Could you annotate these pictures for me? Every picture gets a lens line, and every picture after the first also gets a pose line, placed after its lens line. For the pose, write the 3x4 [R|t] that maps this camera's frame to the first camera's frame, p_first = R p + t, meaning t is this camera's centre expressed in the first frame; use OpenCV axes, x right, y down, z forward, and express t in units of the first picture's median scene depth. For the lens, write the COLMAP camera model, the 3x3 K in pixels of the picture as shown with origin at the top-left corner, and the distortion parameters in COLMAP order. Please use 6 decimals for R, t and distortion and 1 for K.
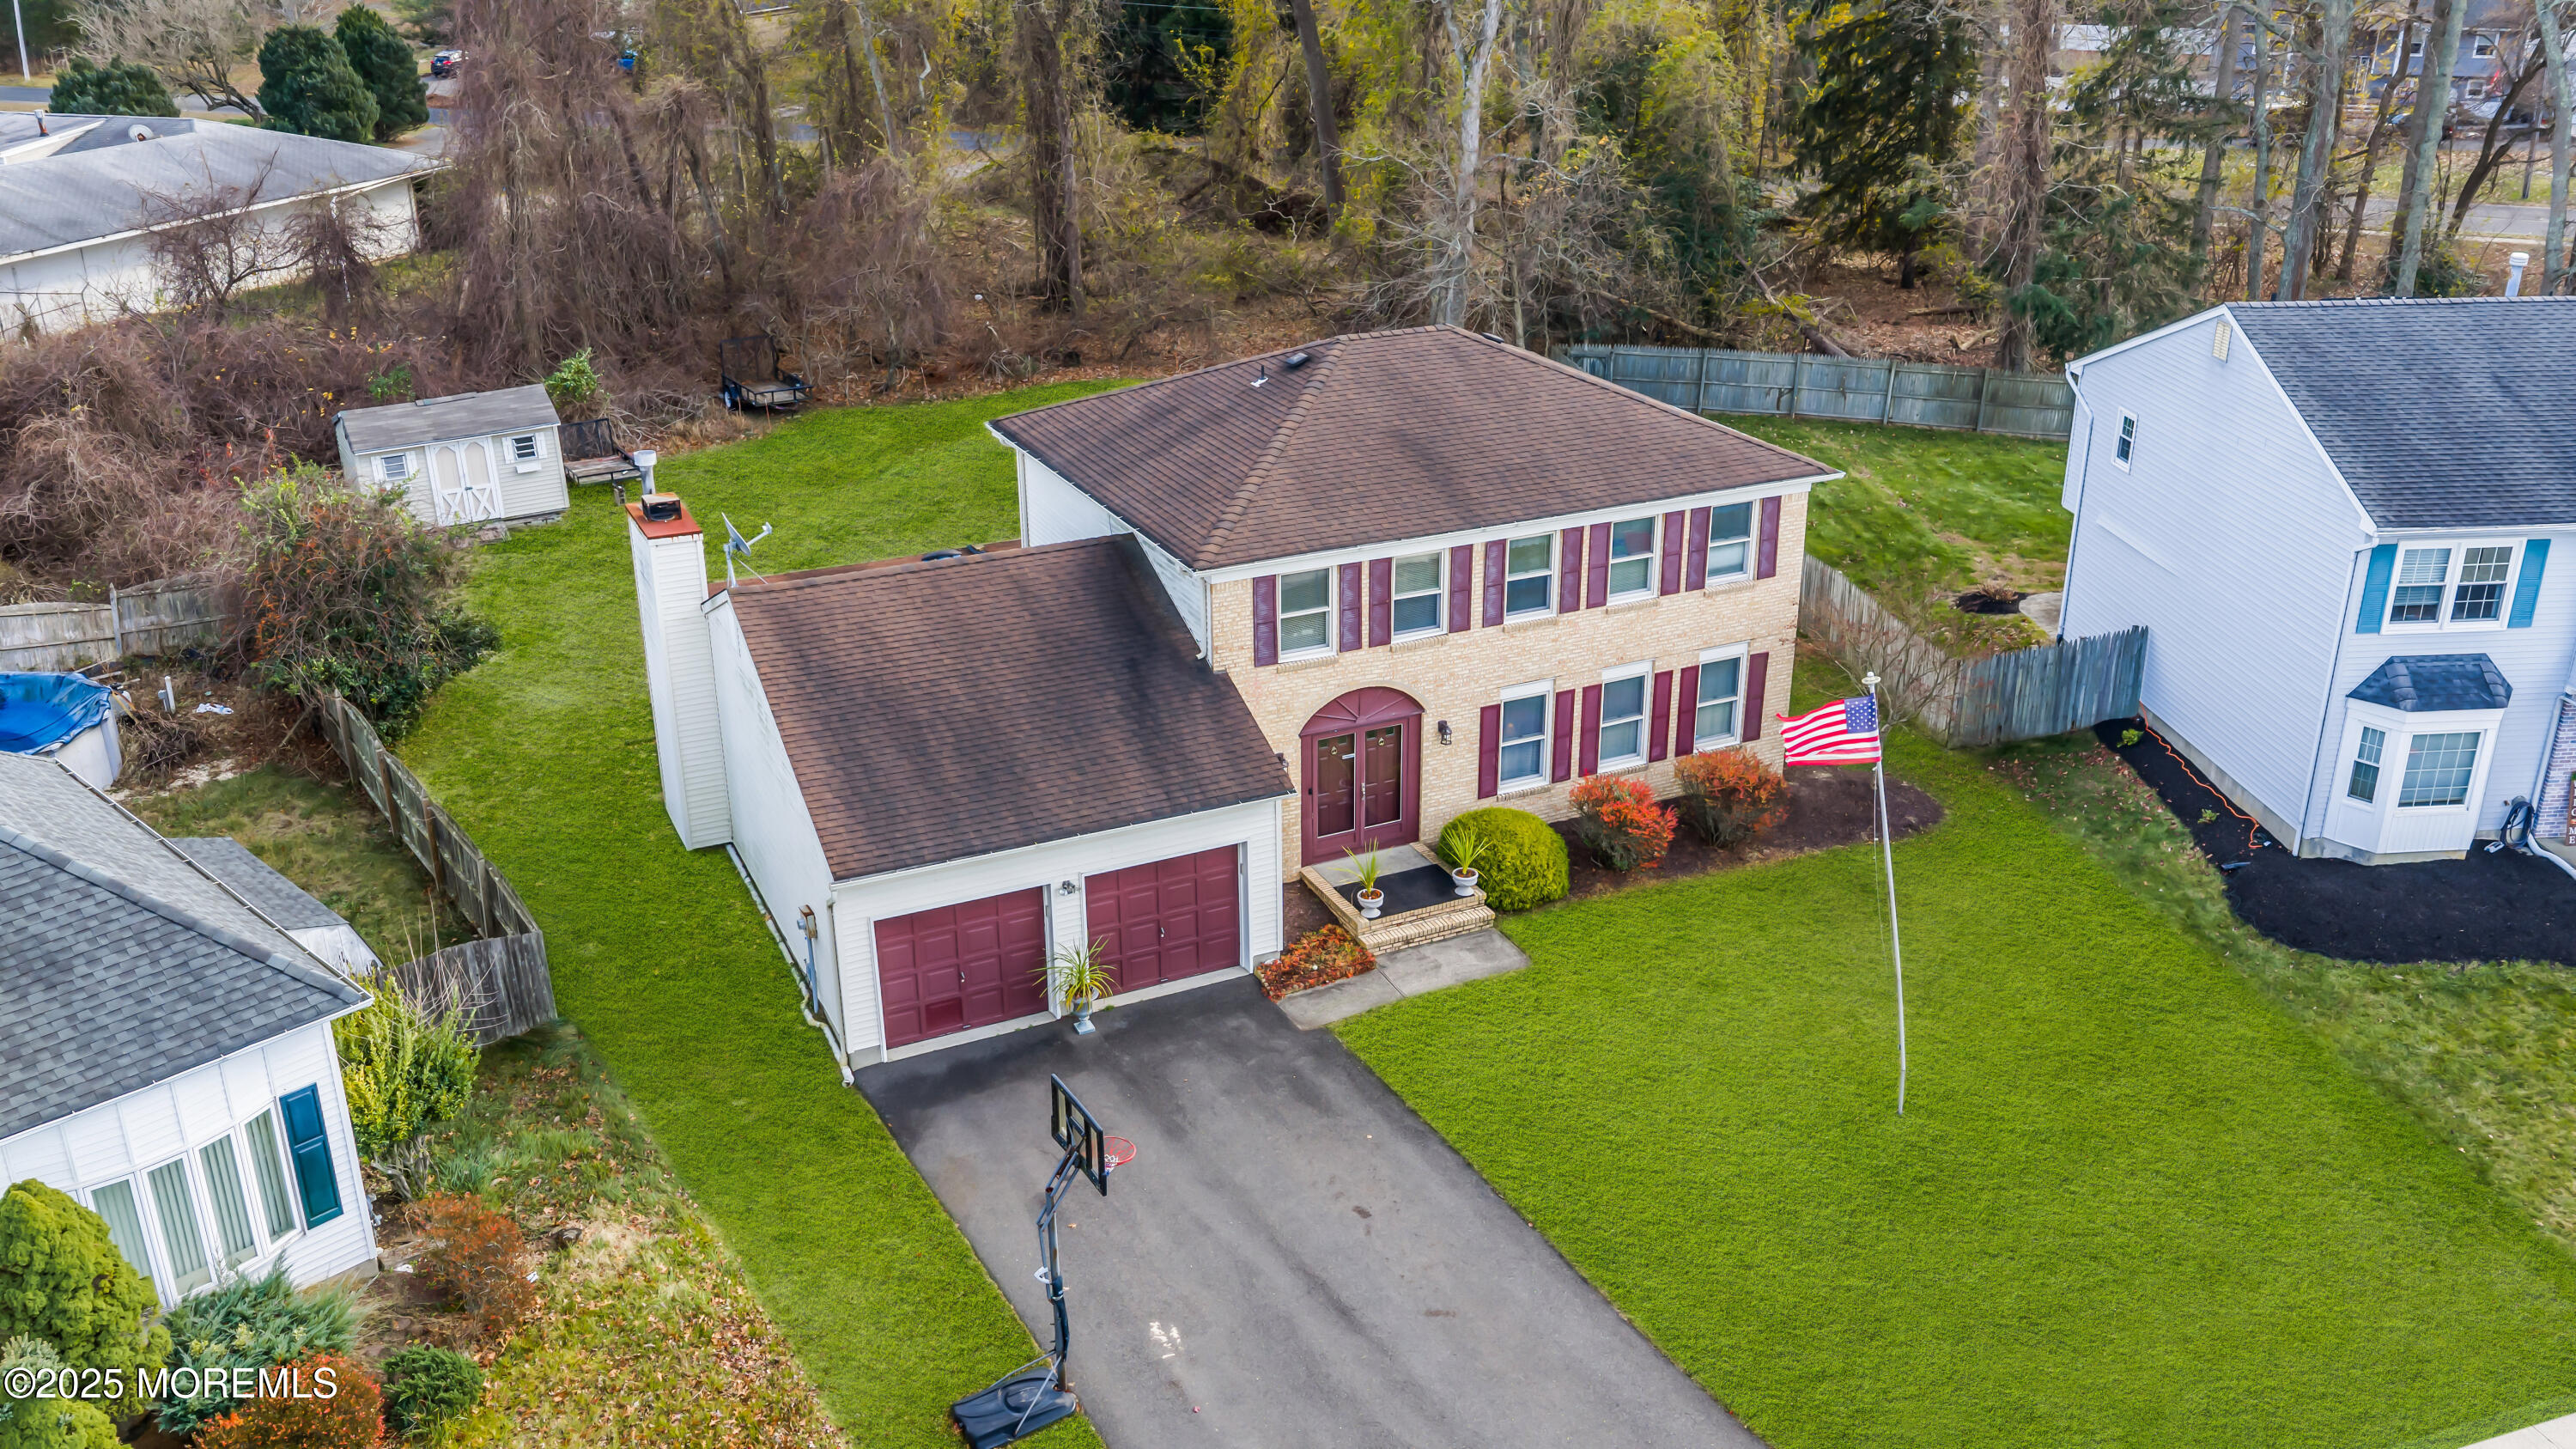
lens RADIAL K [[2093.8, 0, 1288.0], [0, 2093.8, 724.5], [0, 0, 1]] dist [0.001899, -0.006701]
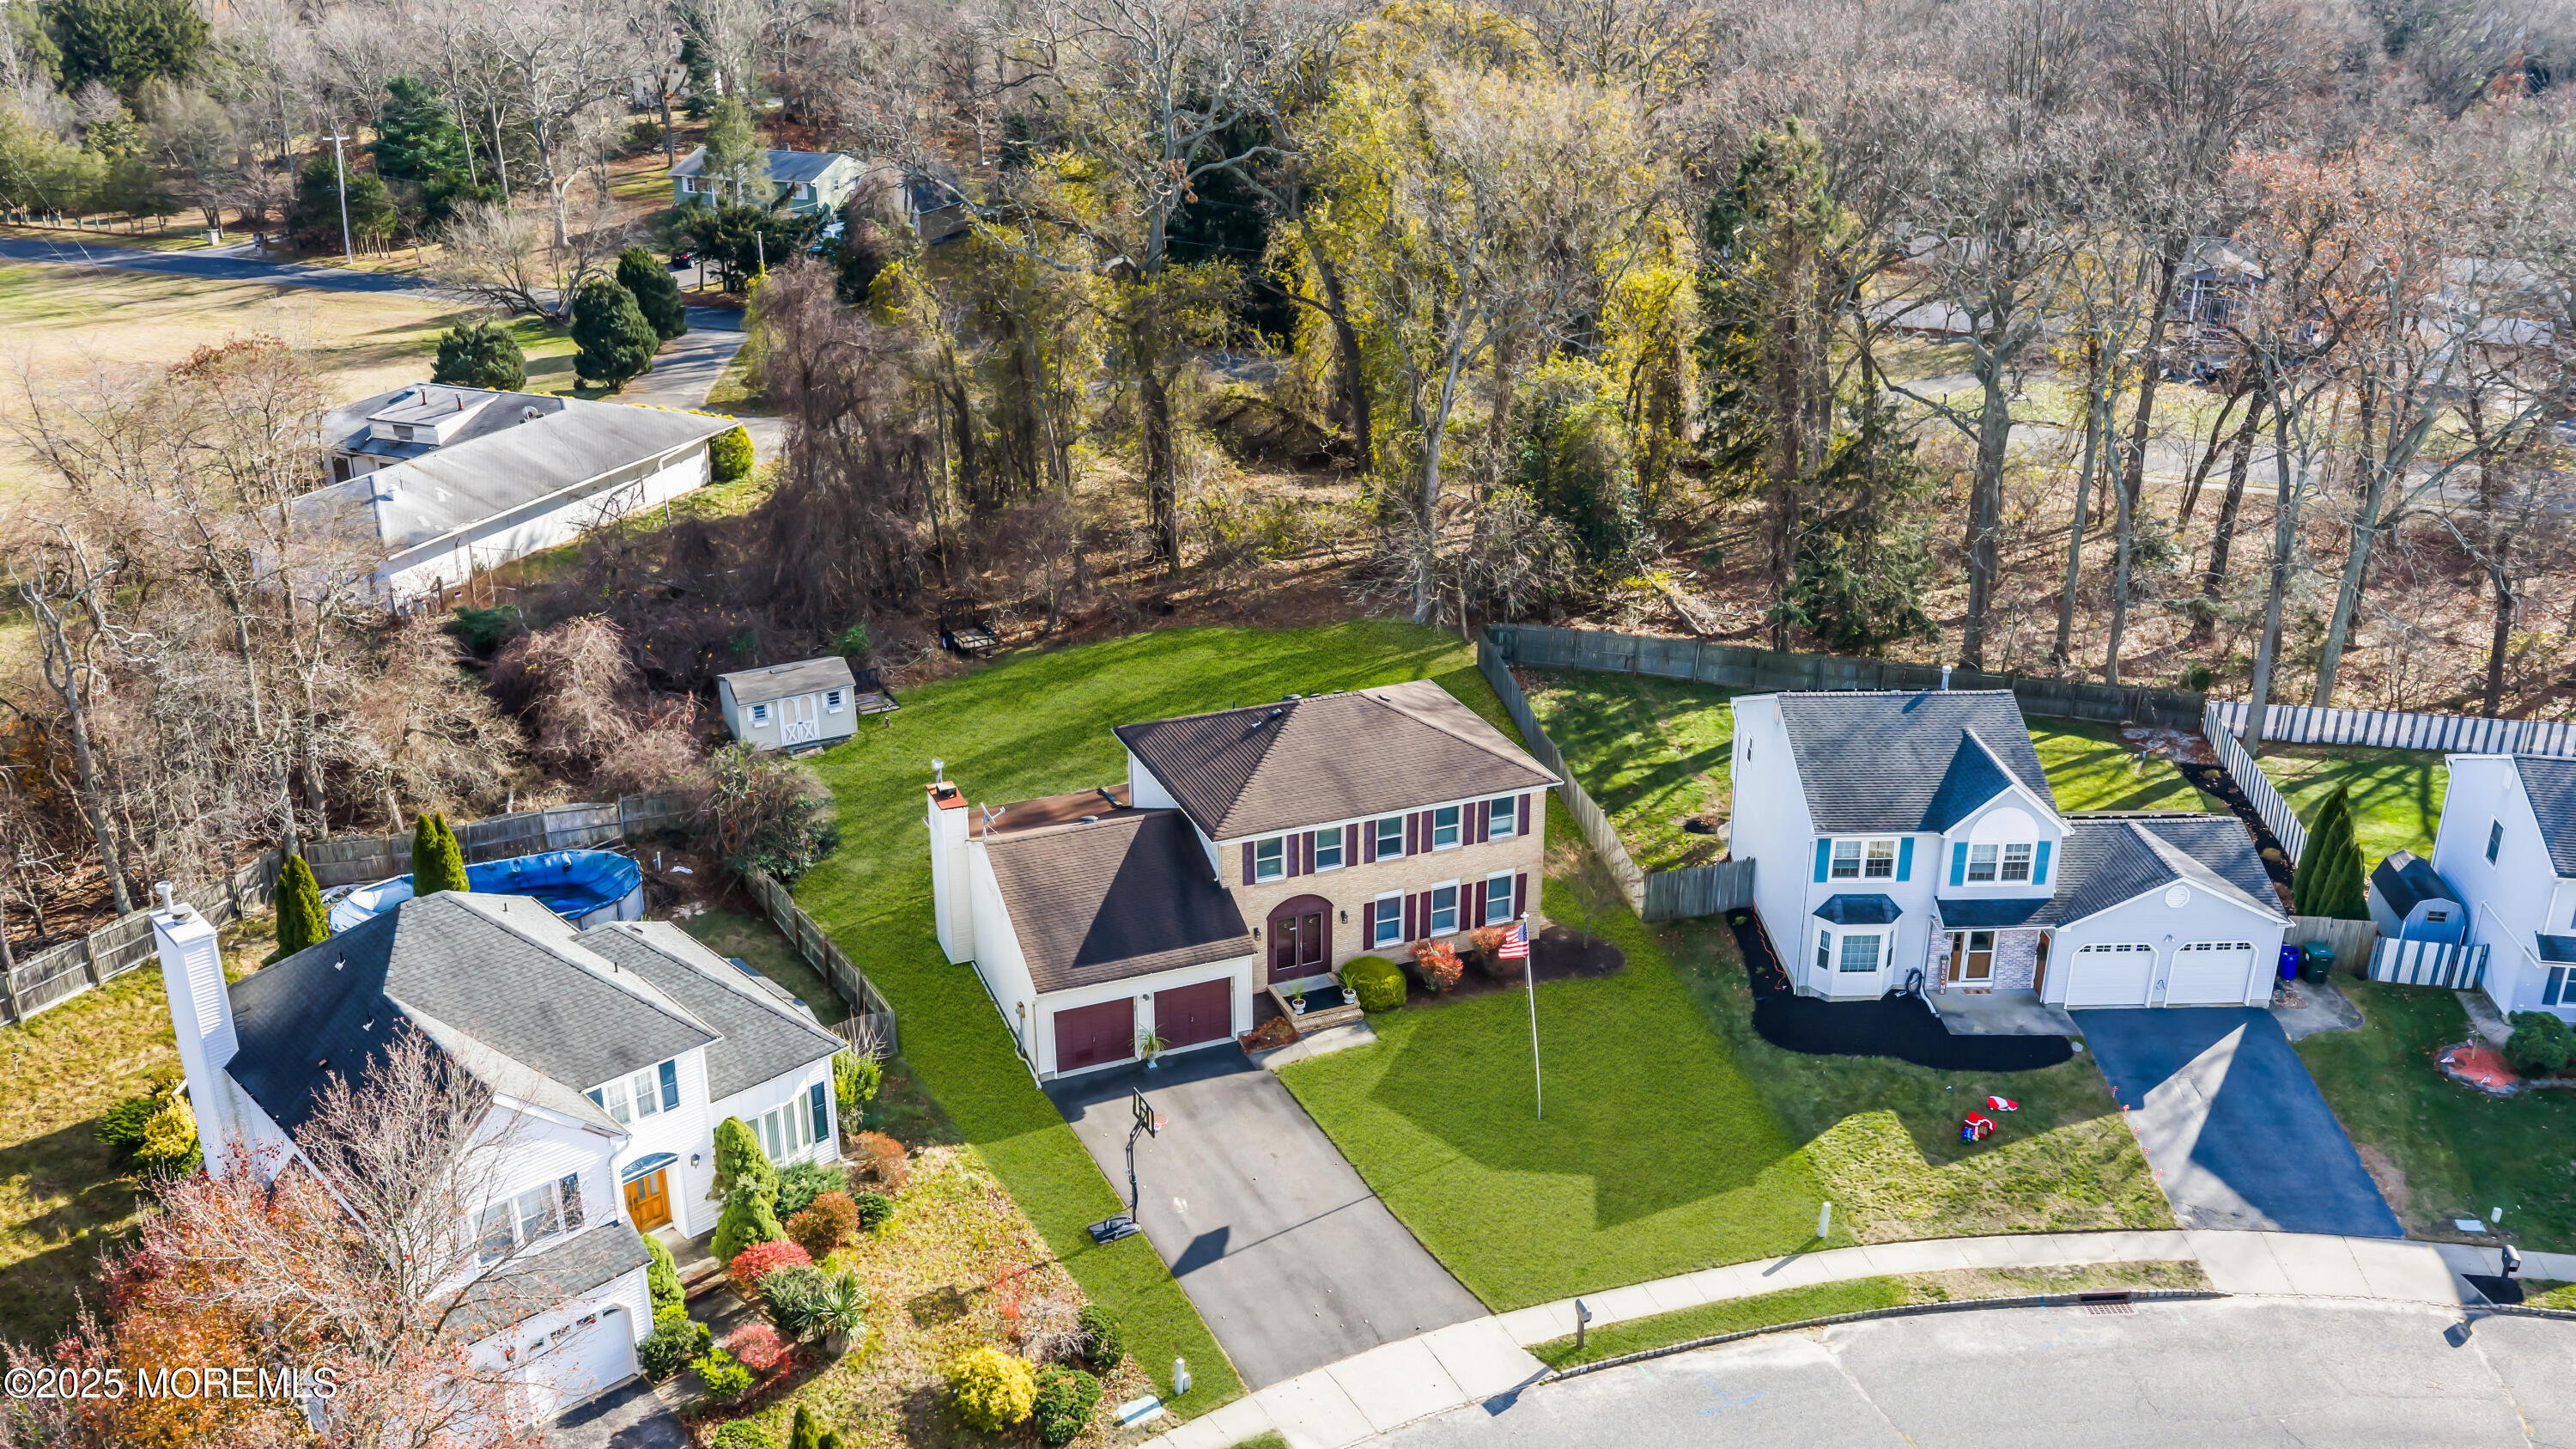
lens RADIAL K [[2127.0, 0, 1299.5], [0, 2127.0, 714.9], [0, 0, 1]] dist [0.039281, -0.076337]
pose [[0.998490, 0.025837, -0.048476, 0.127072], [-0.026364, 0.999600, -0.010277, -0.164792], [0.048191, 0.011540, 0.998771, -0.985224]]
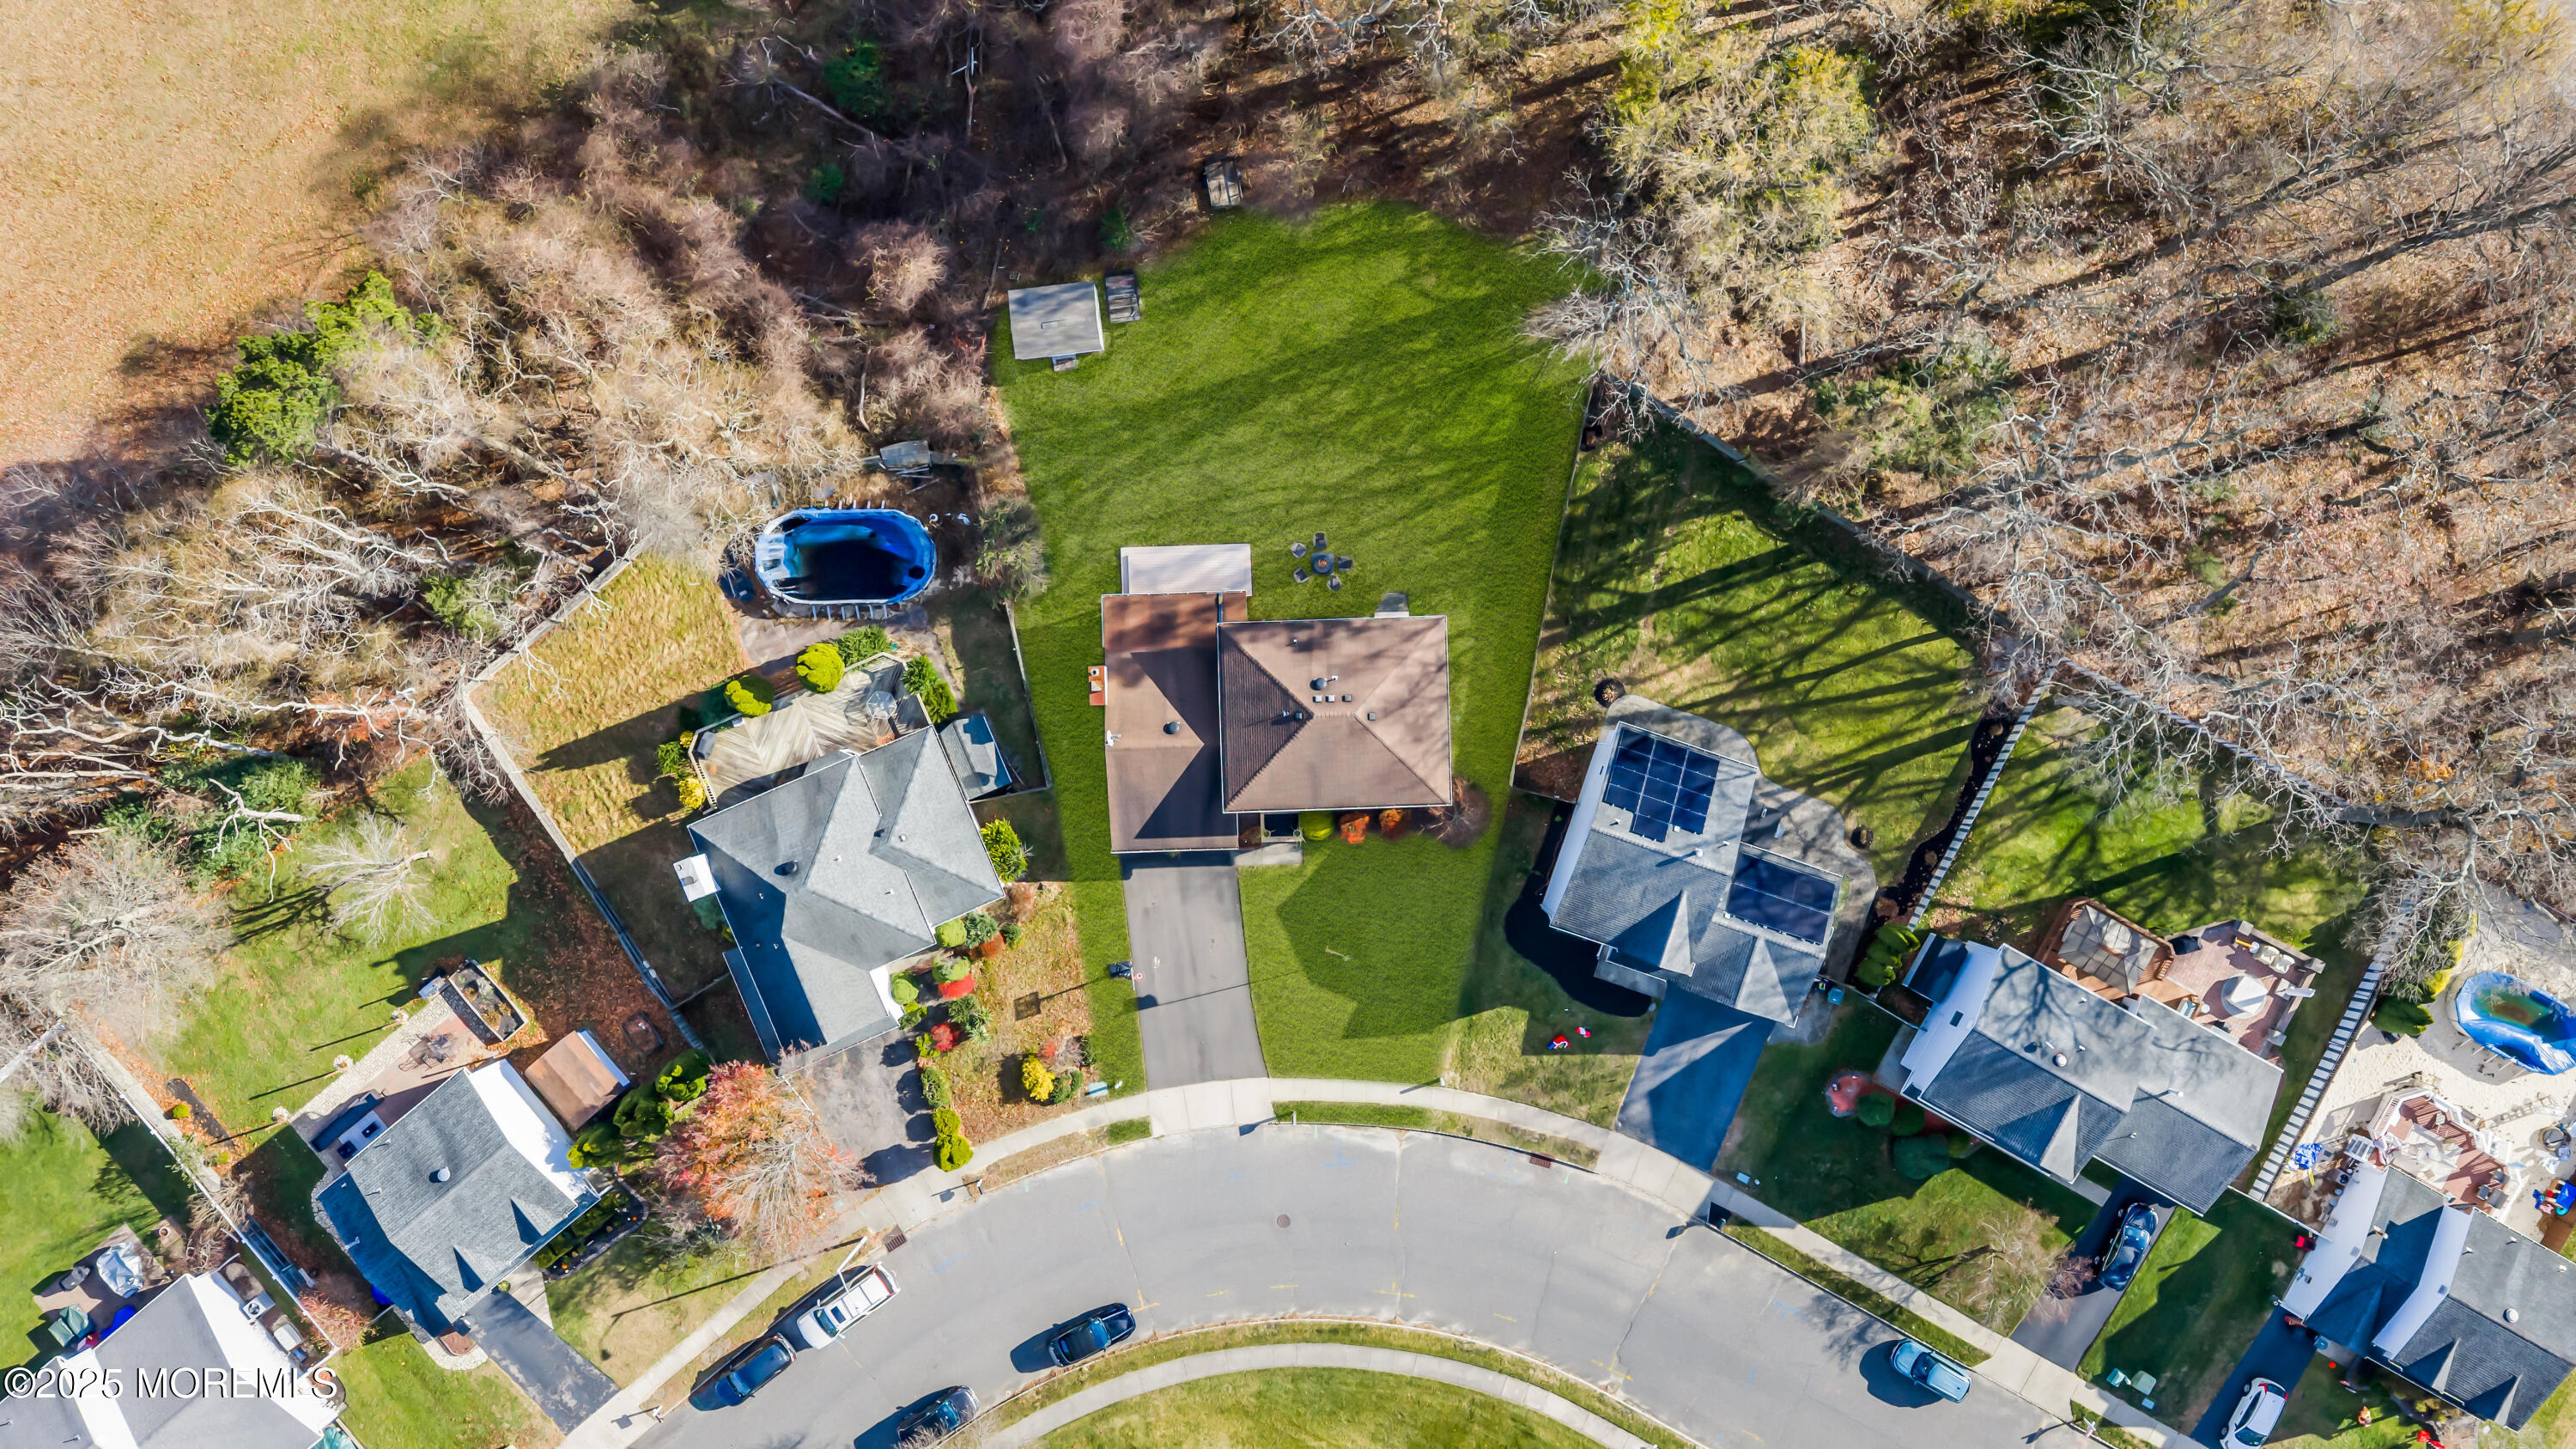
lens RADIAL K [[2134.8, 0, 1298.4], [0, 2134.8, 734.9], [0, 0, 1]] dist [0.031680, -0.005509]
pose [[0.915103, 0.403126, 0.008685, -0.008300], [-0.158983, 0.340933, 0.926547, -3.246002], [0.370555, -0.849267, 0.376079, -0.197515]]
